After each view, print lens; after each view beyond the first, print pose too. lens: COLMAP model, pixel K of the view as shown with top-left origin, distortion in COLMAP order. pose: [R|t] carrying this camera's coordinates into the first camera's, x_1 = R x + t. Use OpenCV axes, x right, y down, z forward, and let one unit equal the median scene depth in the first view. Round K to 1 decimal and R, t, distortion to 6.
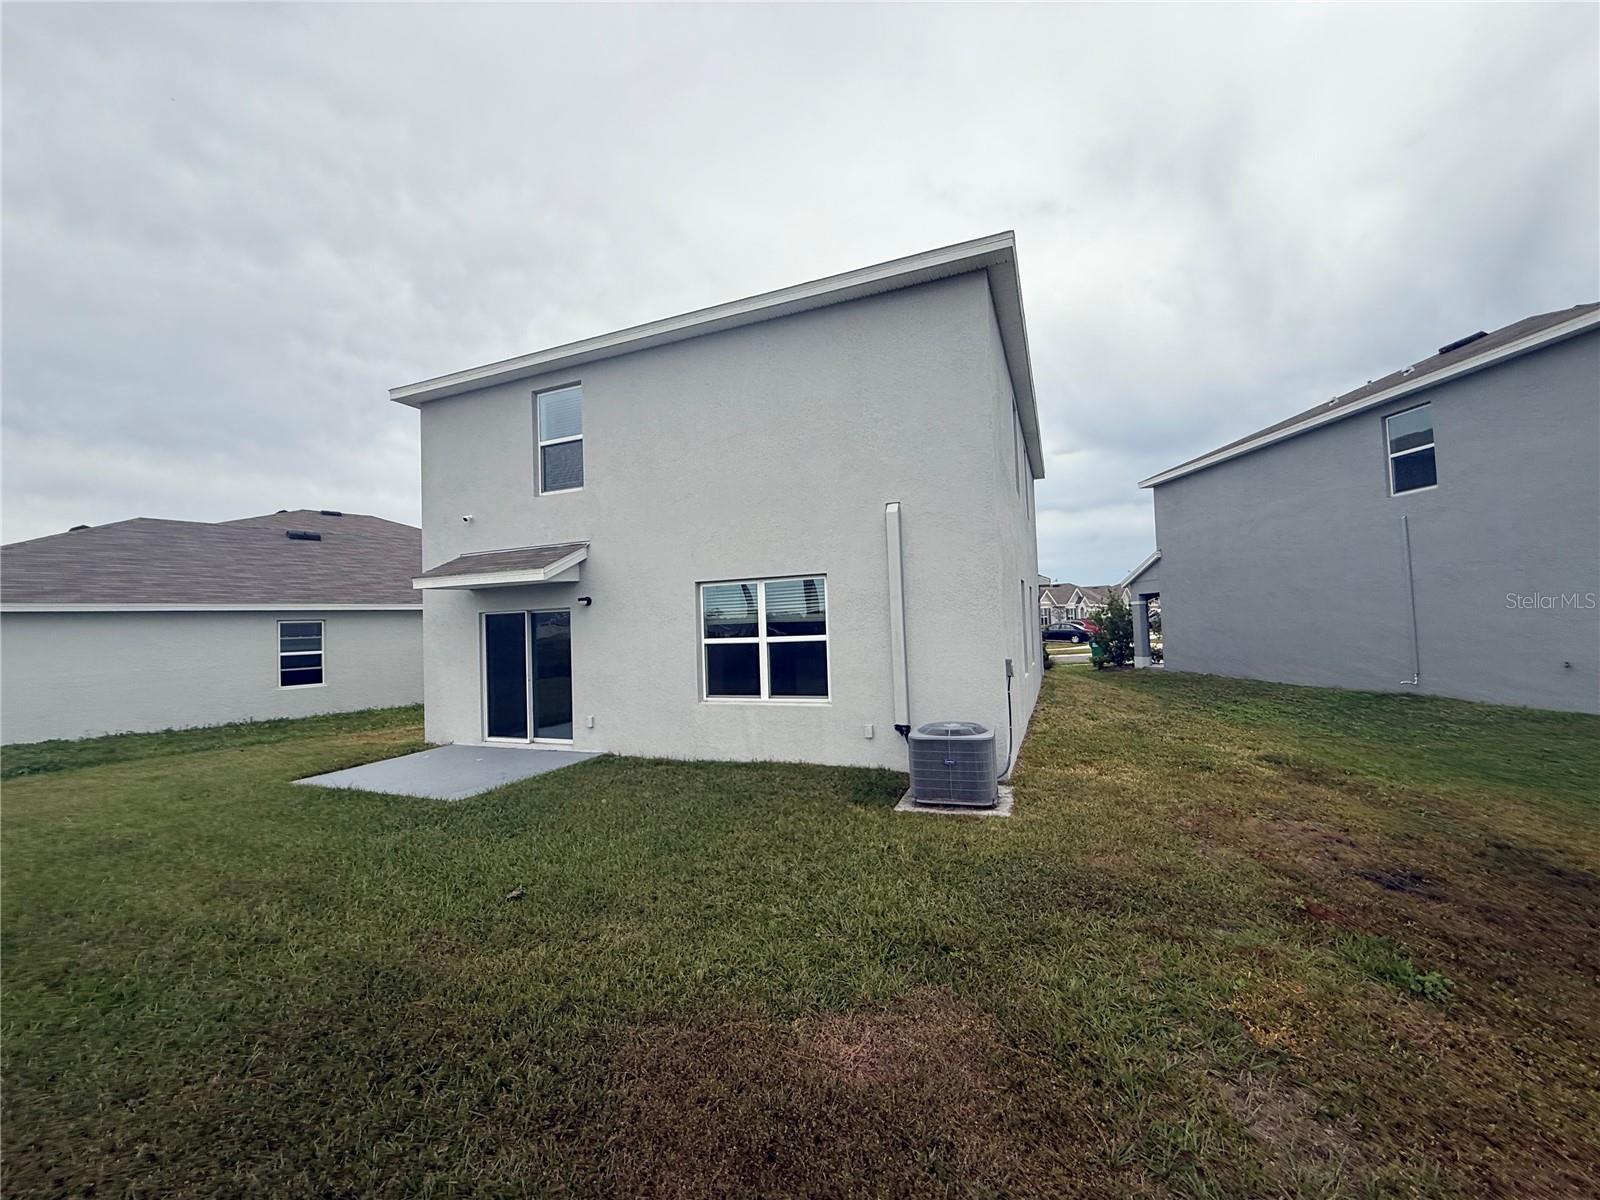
lens RADIAL K [[636.3, 0, 798.6], [0, 636.3, 601.2], [0, 0, 1]] dist [0.000491, -0.000630]
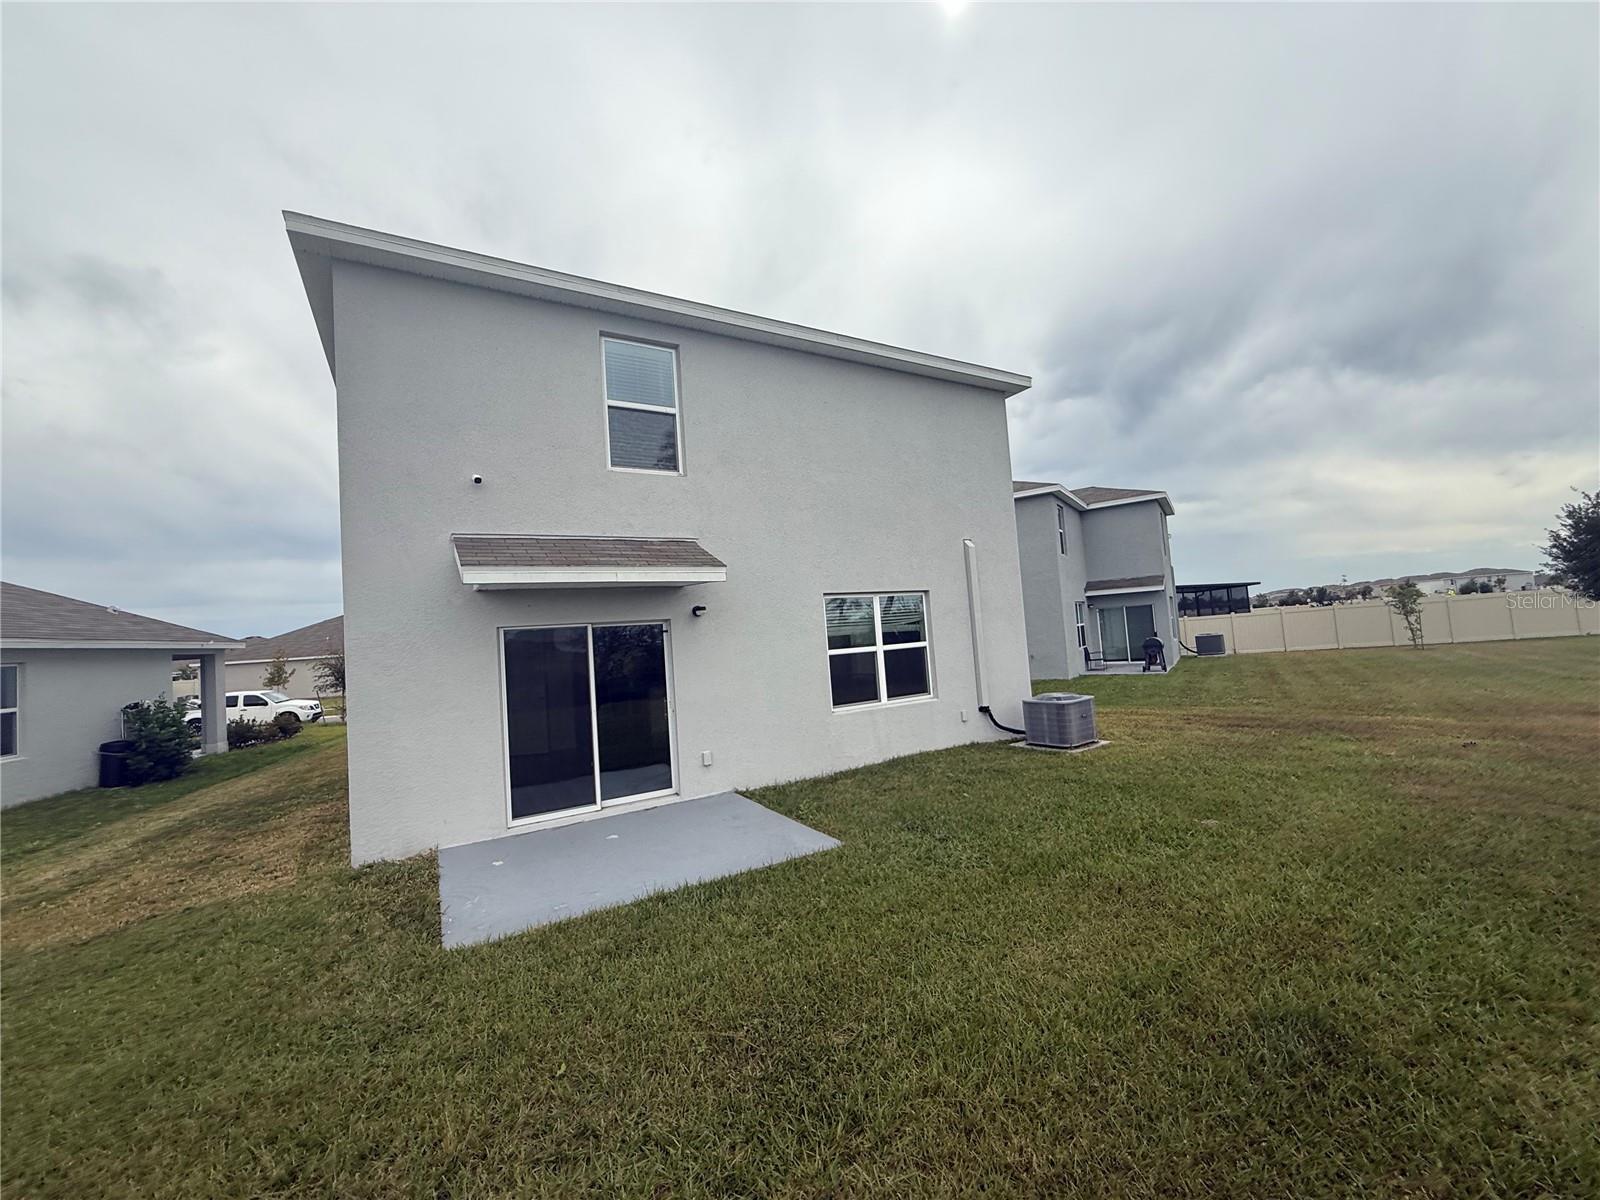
lens RADIAL K [[636.3, 0, 797.8], [0, 636.3, 597.9], [0, 0, 1]] dist [0.000491, -0.000630]
pose [[0.597403, 0.043176, 0.800778, -1.002842], [0.017049, 0.997640, -0.066509, 0.043815], [-0.801760, 0.053386, 0.595257, 0.446199]]
